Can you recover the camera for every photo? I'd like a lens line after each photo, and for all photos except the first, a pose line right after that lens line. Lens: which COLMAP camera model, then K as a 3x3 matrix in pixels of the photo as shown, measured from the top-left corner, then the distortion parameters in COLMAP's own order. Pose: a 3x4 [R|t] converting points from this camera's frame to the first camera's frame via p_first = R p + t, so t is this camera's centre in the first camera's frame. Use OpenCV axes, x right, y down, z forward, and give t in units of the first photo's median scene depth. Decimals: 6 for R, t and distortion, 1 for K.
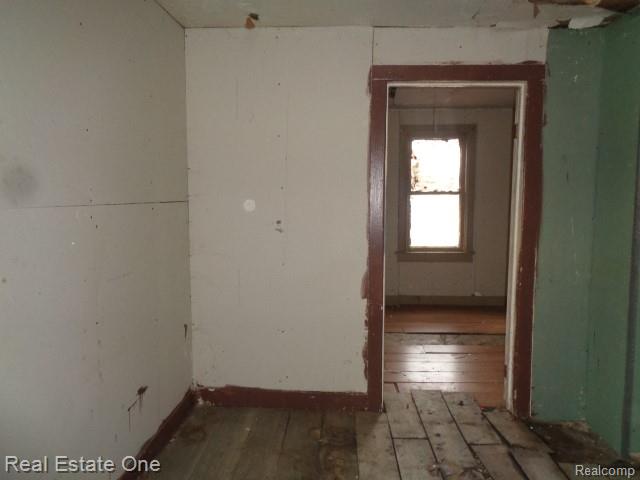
lens RADIAL K [[480.4, 0, 320.7], [0, 480.4, 236.8], [0, 0, 1]] dist [0.001626, -0.001967]
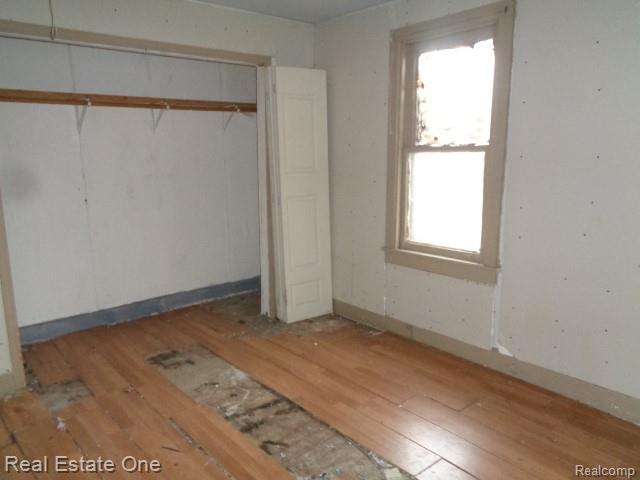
lens RADIAL K [[480.4, 0, 323.5], [0, 480.4, 241.4], [0, 0, 1]] dist [0.001626, -0.001967]
pose [[0.710390, 0.127070, -0.692243, 1.028068], [-0.058480, 0.990822, 0.121865, -0.088451], [0.701375, -0.046089, 0.711301, 0.994577]]
